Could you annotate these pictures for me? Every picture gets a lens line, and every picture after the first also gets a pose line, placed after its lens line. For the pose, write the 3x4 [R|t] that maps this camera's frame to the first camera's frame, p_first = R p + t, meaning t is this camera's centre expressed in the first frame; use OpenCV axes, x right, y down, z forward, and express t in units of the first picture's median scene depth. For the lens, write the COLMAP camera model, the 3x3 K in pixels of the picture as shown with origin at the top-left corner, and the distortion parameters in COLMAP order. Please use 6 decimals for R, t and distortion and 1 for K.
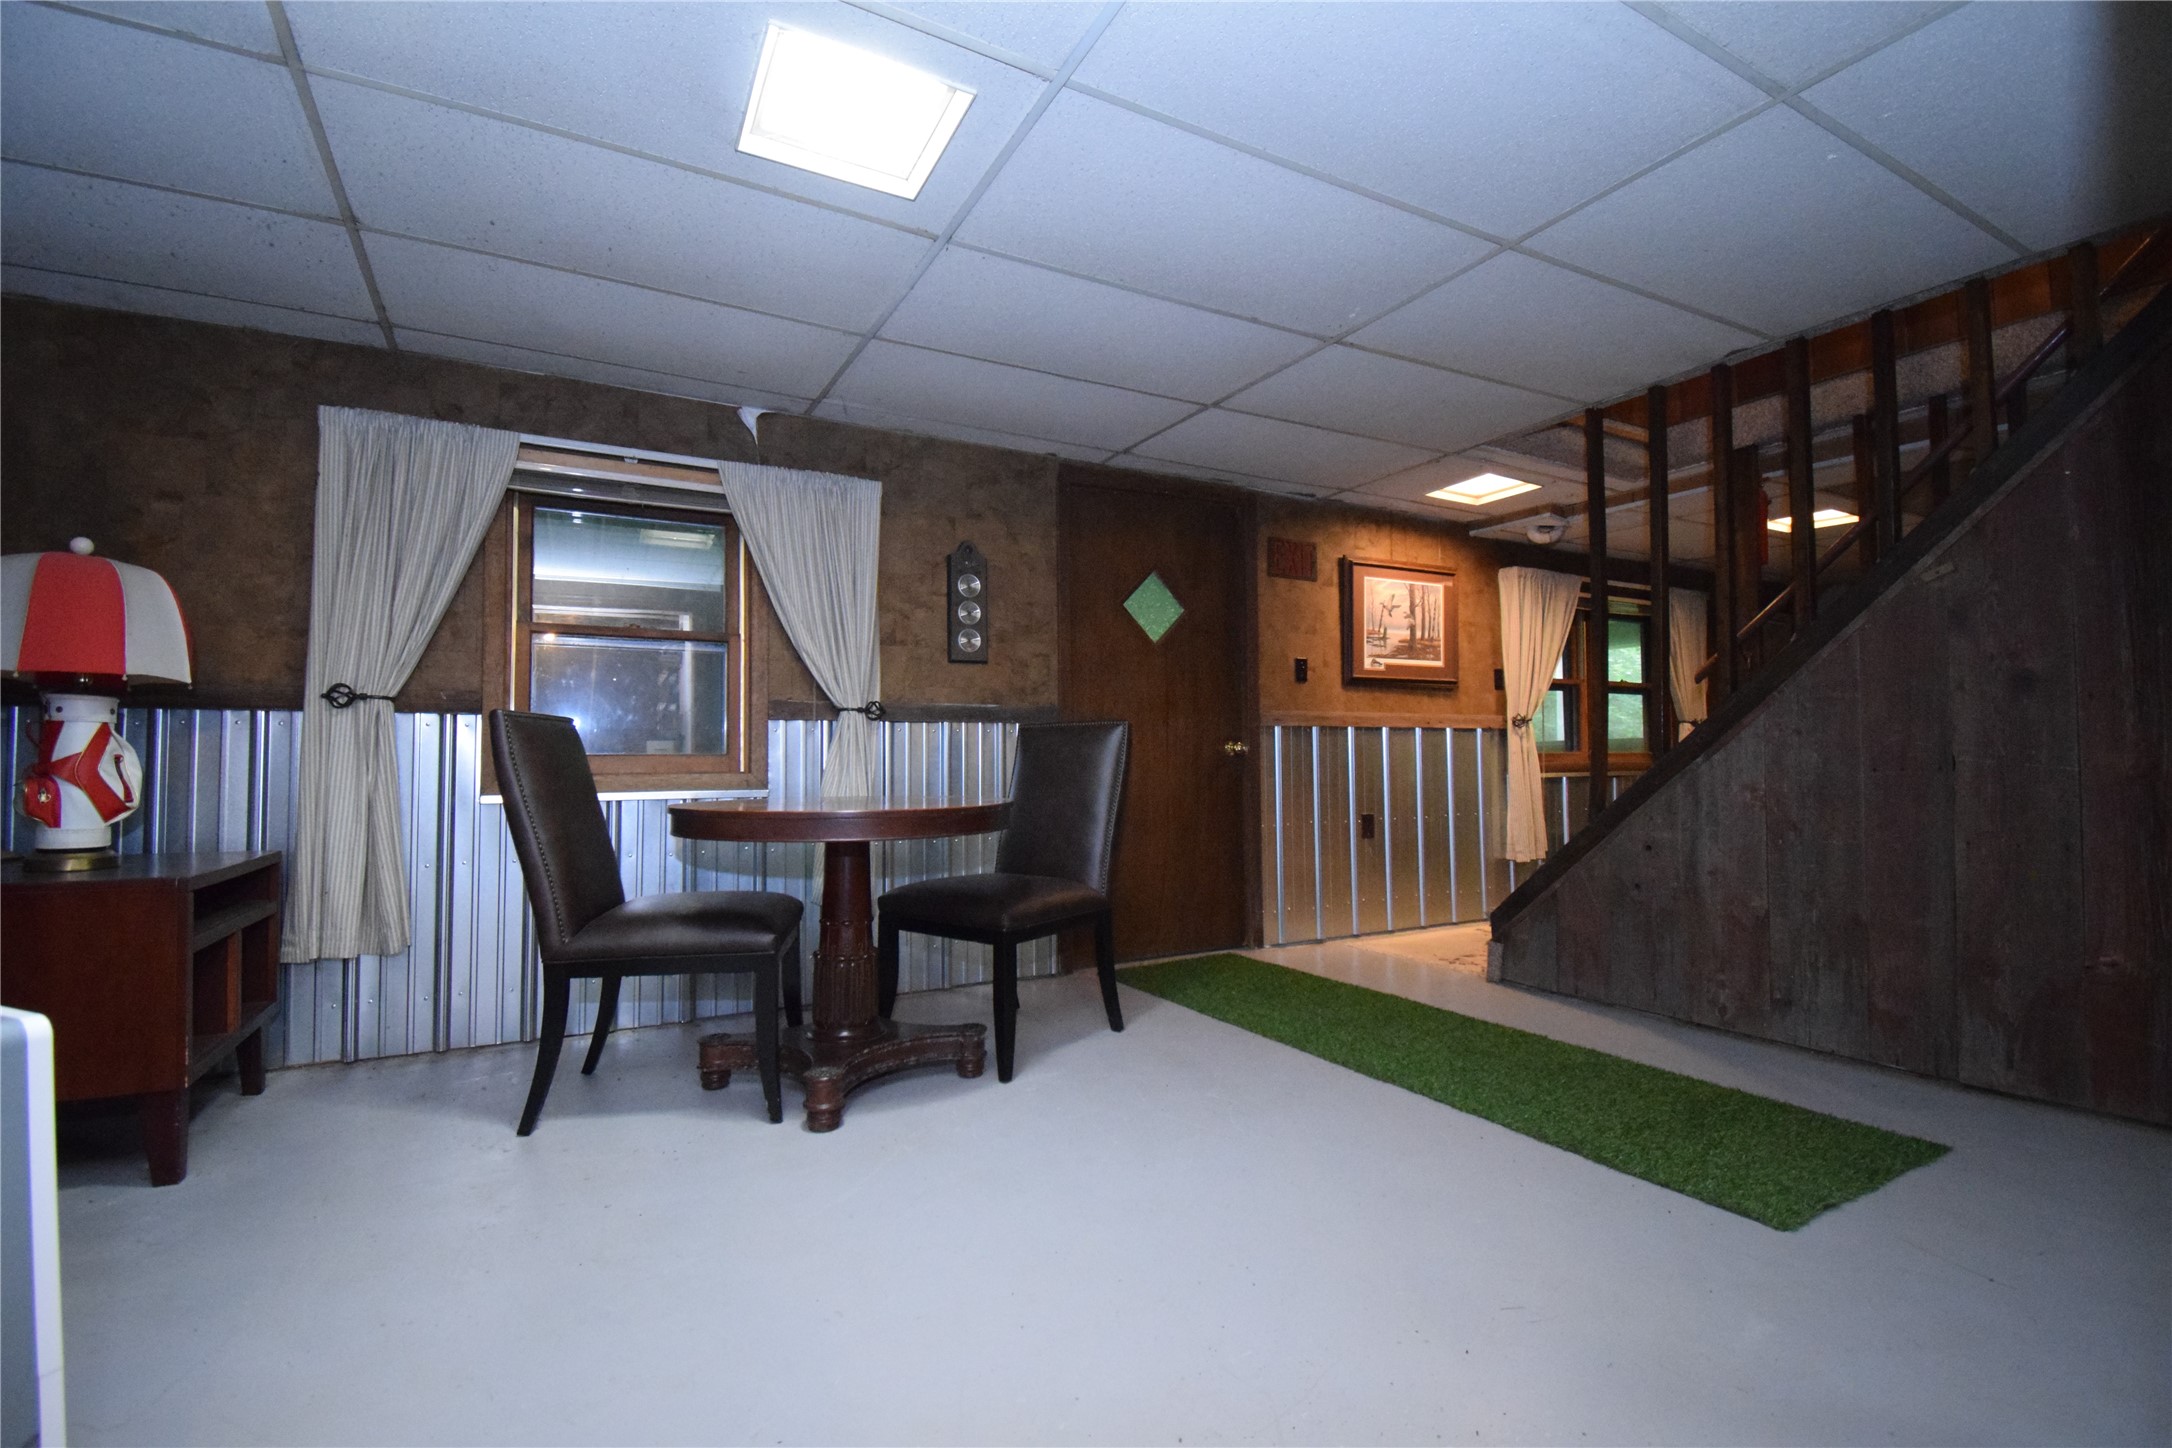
lens RADIAL K [[969.9, 0, 1086.0], [0, 969.9, 731.9], [0, 0, 1]] dist [0.023214, -0.027357]
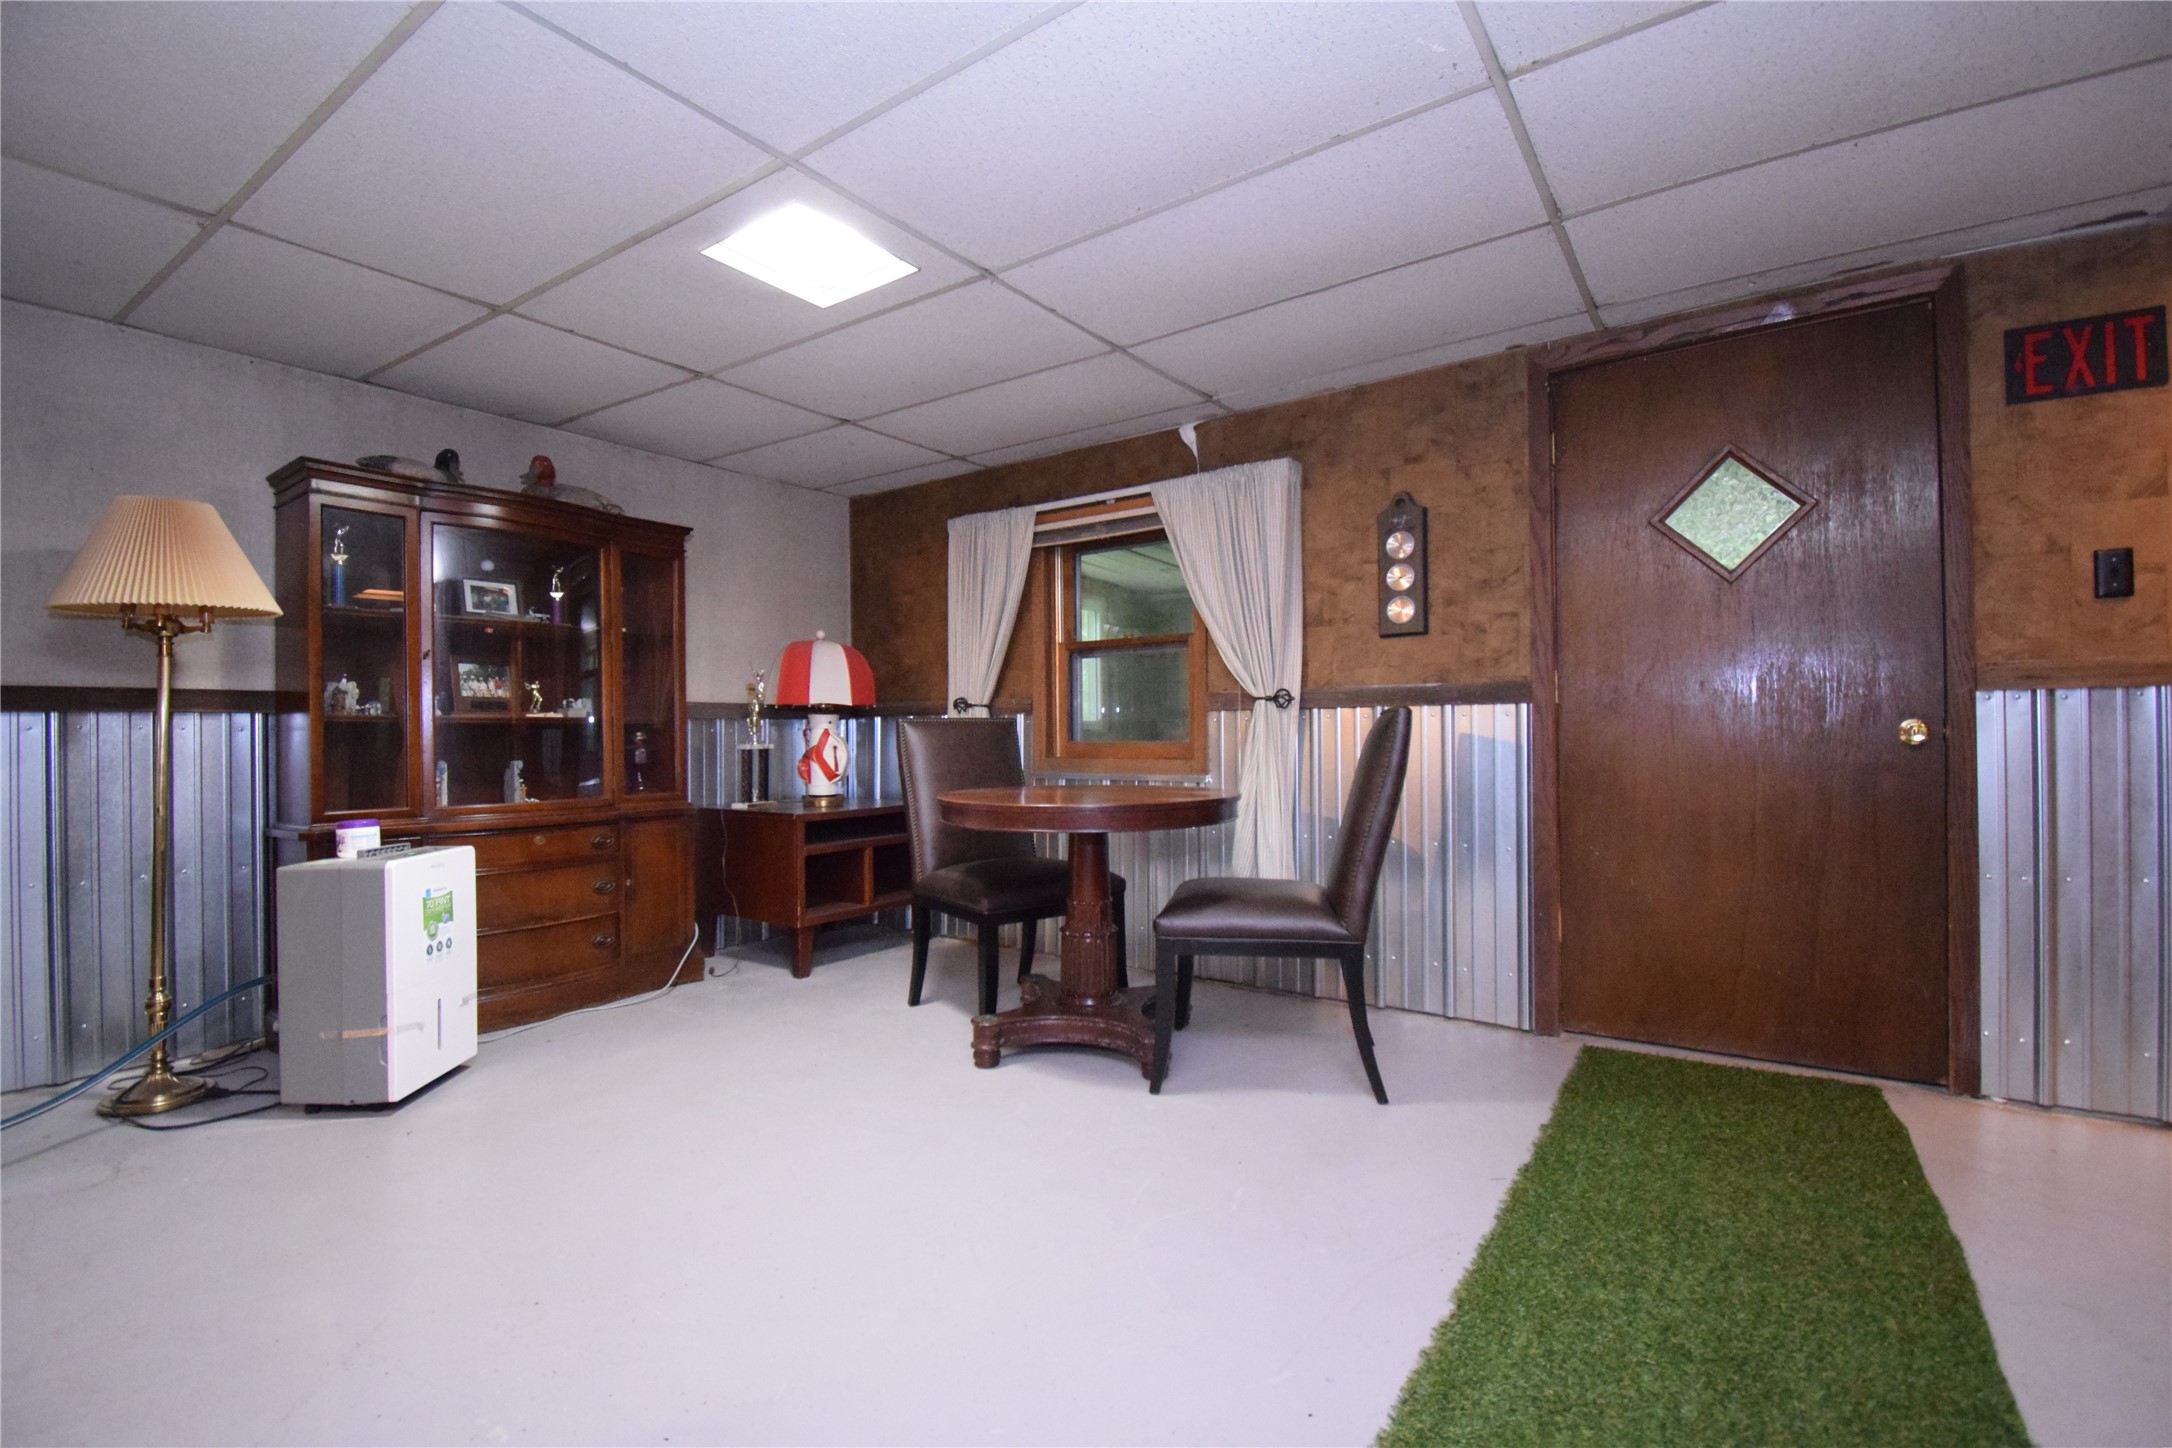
lens RADIAL K [[975.2, 0, 1096.0], [0, 975.2, 732.1], [0, 0, 1]] dist [0.021825, -0.025716]
pose [[0.432868, 0.000189, -0.901457, 0.577156], [0.032538, 0.999345, 0.015834, -0.009586], [0.900870, -0.036185, 0.432579, 0.410955]]
